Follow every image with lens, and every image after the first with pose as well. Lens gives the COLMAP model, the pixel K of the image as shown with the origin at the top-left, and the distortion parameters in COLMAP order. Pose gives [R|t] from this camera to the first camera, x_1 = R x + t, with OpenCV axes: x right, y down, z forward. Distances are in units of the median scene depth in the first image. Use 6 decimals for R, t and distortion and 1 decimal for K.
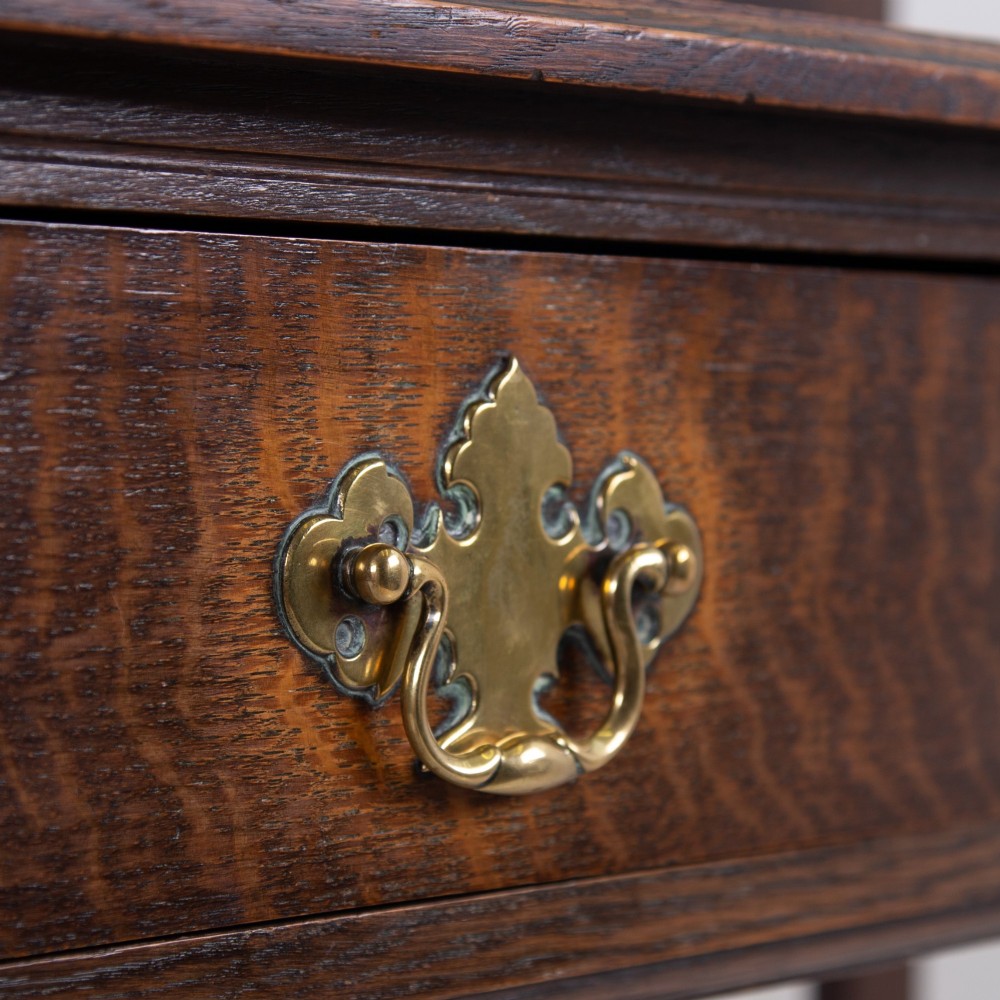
lens RADIAL K [[3821.4, 0, 499.9], [0, 3821.4, 500.4], [0, 0, 1]] dist [0.014655, 0.000000]
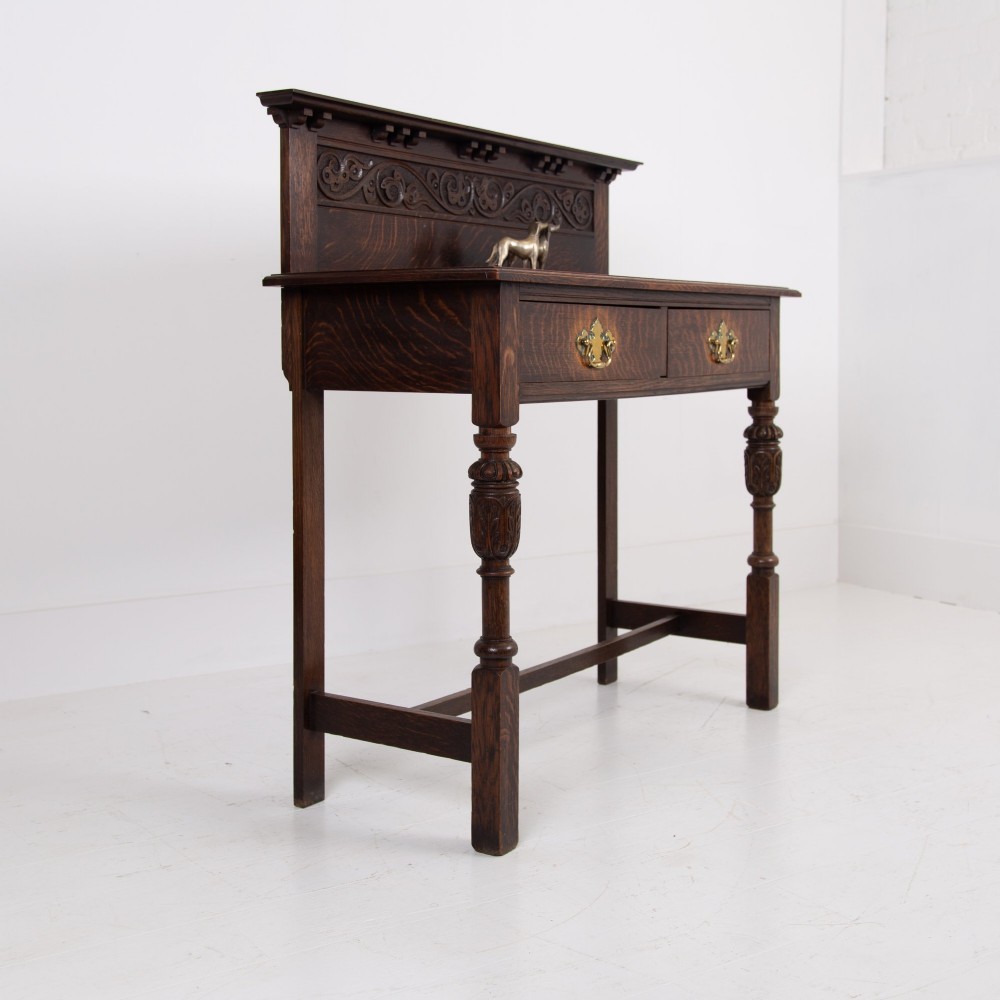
lens RADIAL K [[1391.1, 0, 487.1], [0, 1391.1, 423.0], [0, 0, 1]] dist [0.037480, 0.000000]
pose [[0.996913, -0.027033, 0.073717, -0.480743], [0.025744, 0.999500, 0.018383, 0.135037], [-0.074177, -0.016429, 0.997110, -2.104745]]
